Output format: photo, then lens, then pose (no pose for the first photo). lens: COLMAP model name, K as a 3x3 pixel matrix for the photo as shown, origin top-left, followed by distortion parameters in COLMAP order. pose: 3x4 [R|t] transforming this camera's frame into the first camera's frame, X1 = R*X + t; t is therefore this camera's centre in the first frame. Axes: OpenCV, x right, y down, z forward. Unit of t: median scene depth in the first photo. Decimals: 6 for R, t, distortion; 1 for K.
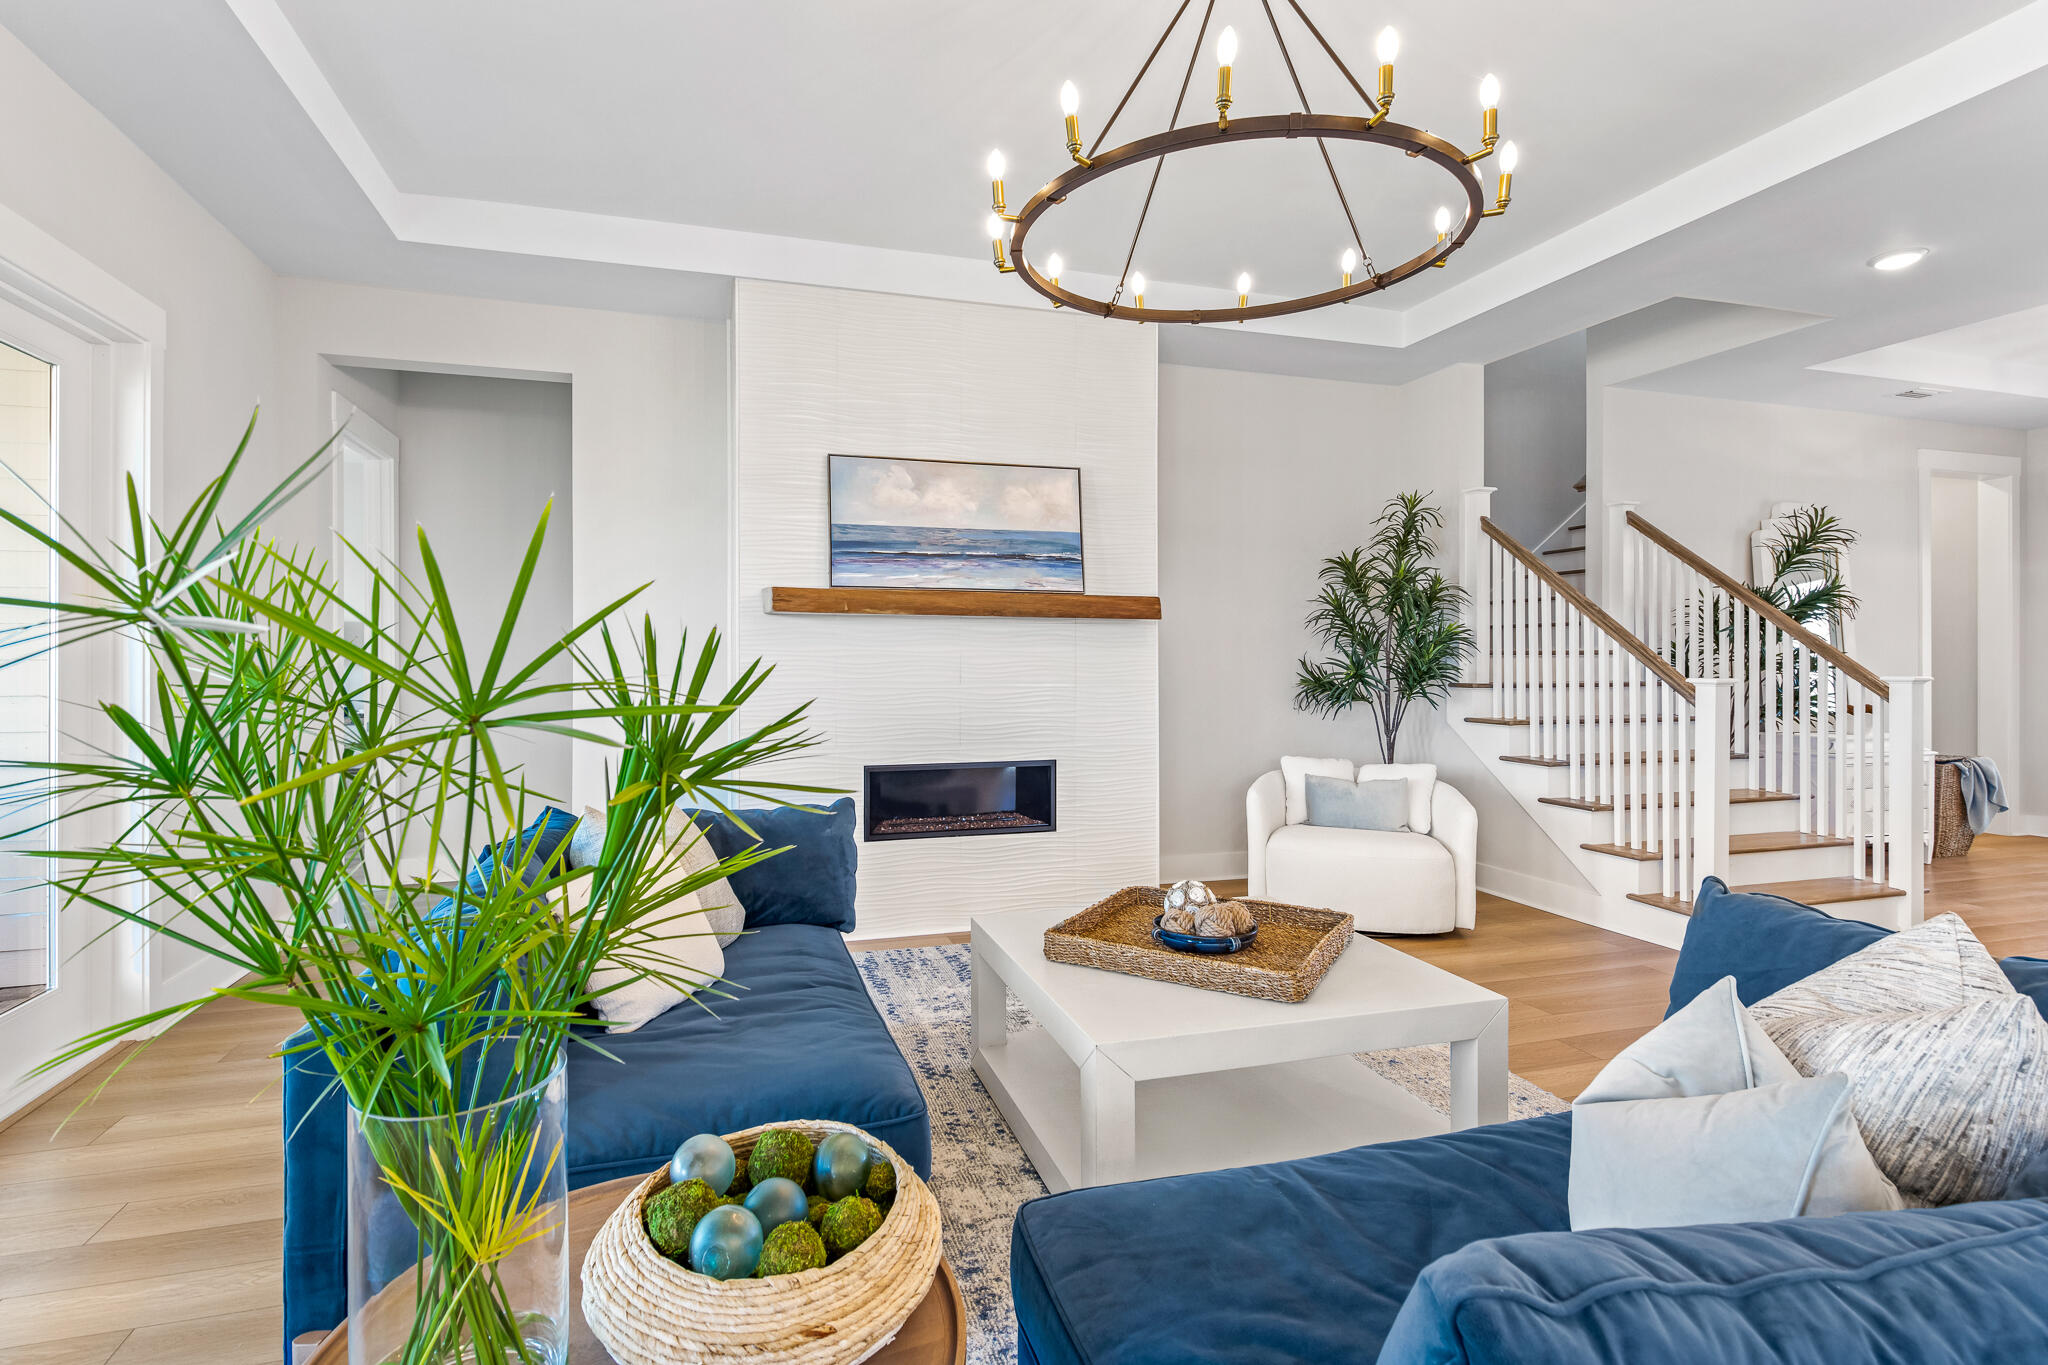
lens RADIAL K [[964.8, 0, 981.4], [0, 964.8, 656.4], [0, 0, 1]] dist [0.000836, 0.000003]
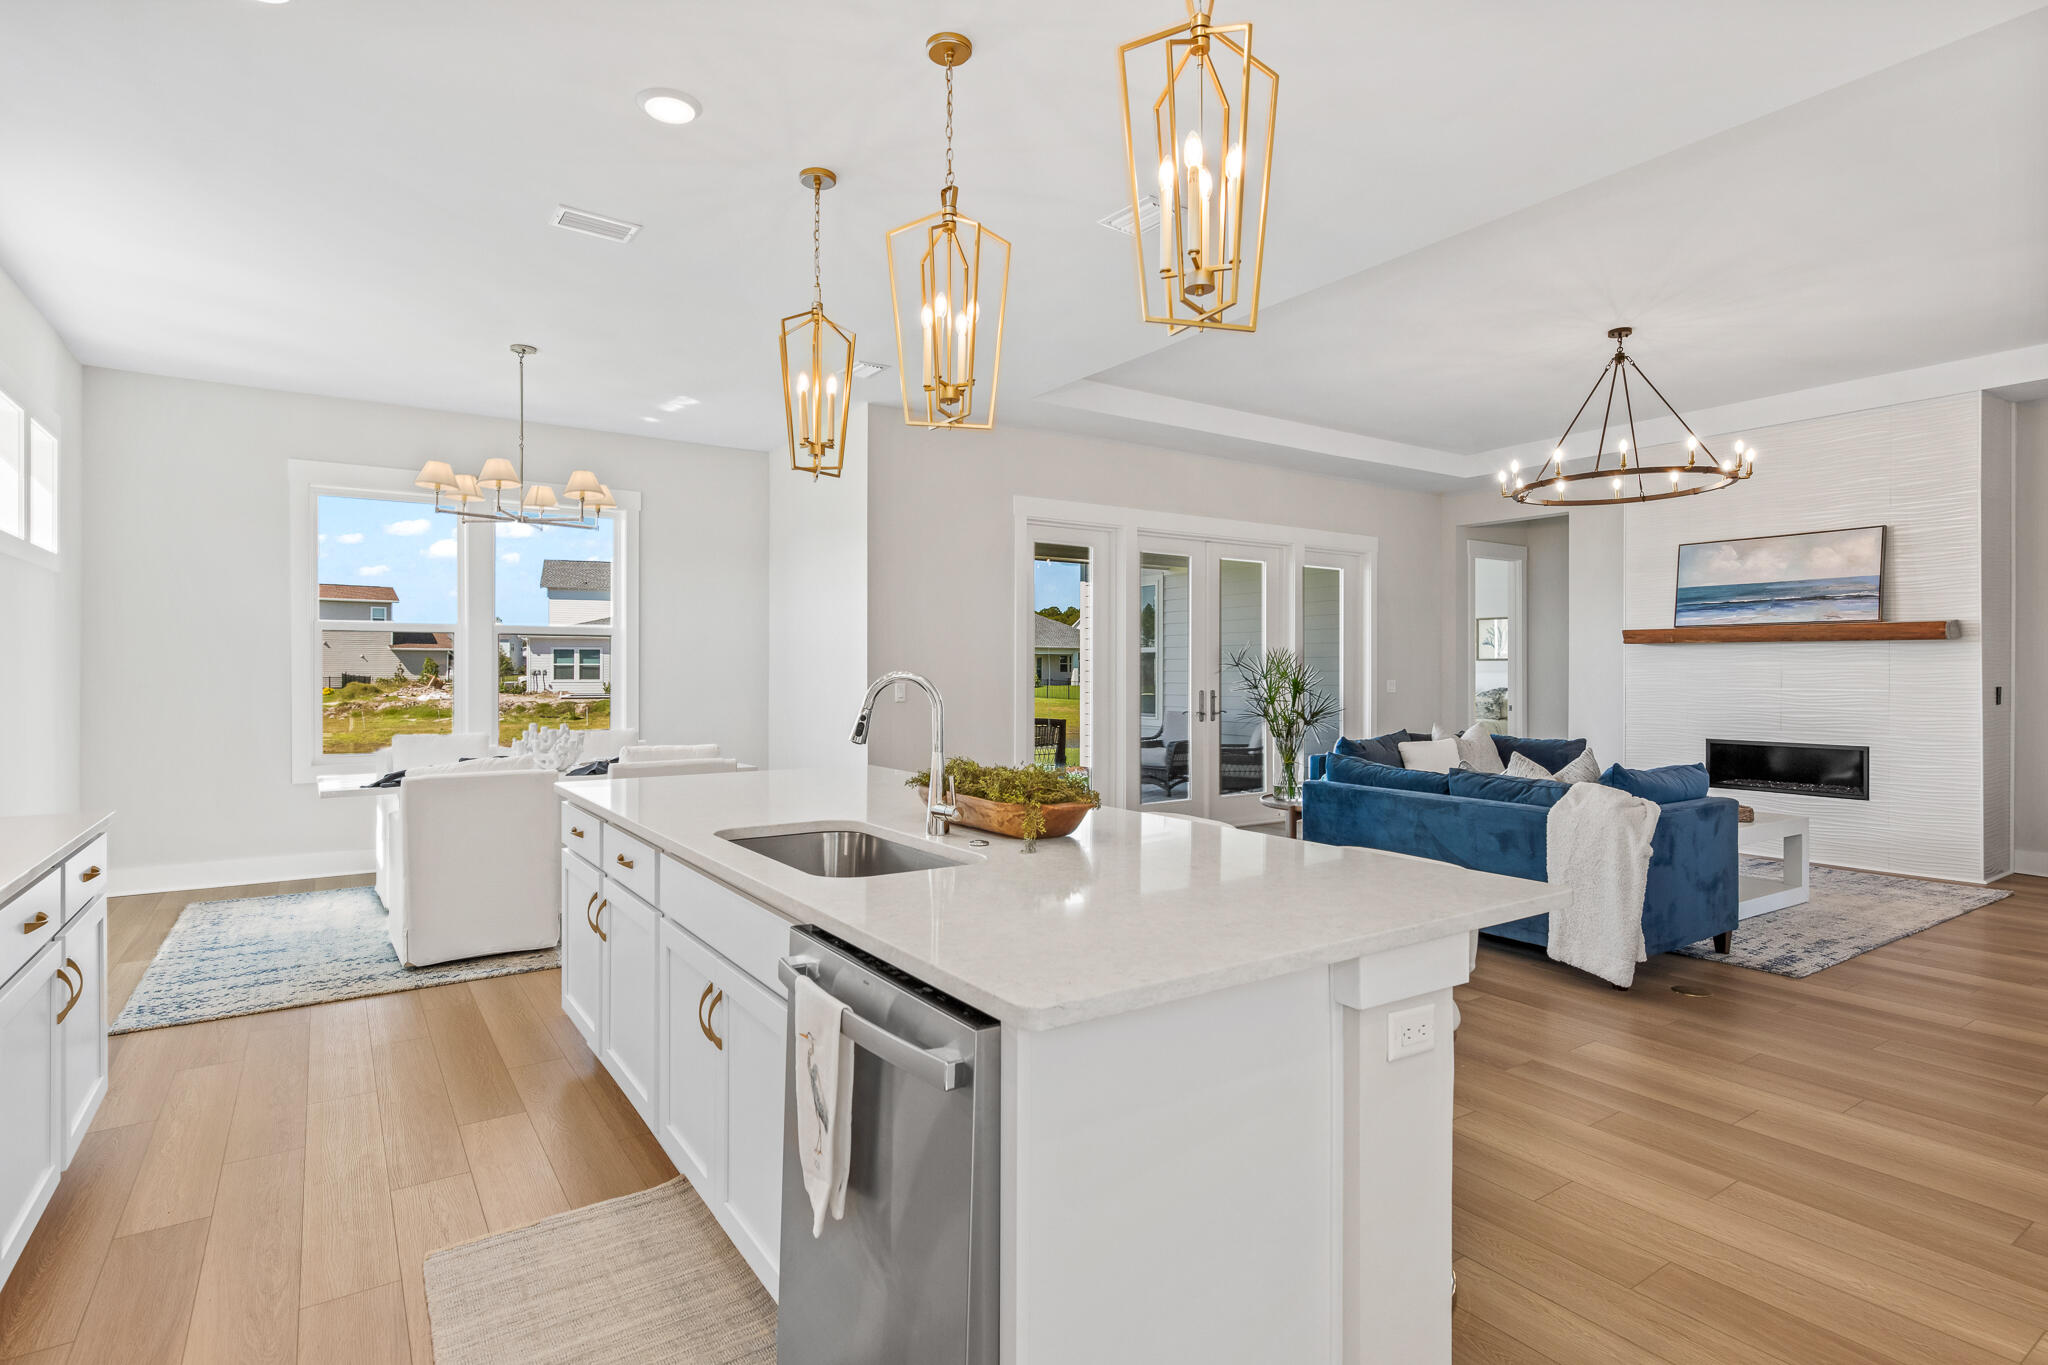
lens RADIAL K [[1021.6, 0, 1017.3], [0, 1021.6, 671.7], [0, 0, 1]] dist [0.002135, -0.000450]
pose [[0.303998, 0.001568, -0.952672, 1.010825], [0.000973, 0.999998, 0.001956, -0.000101], [0.952672, -0.001522, 0.303995, -0.516805]]
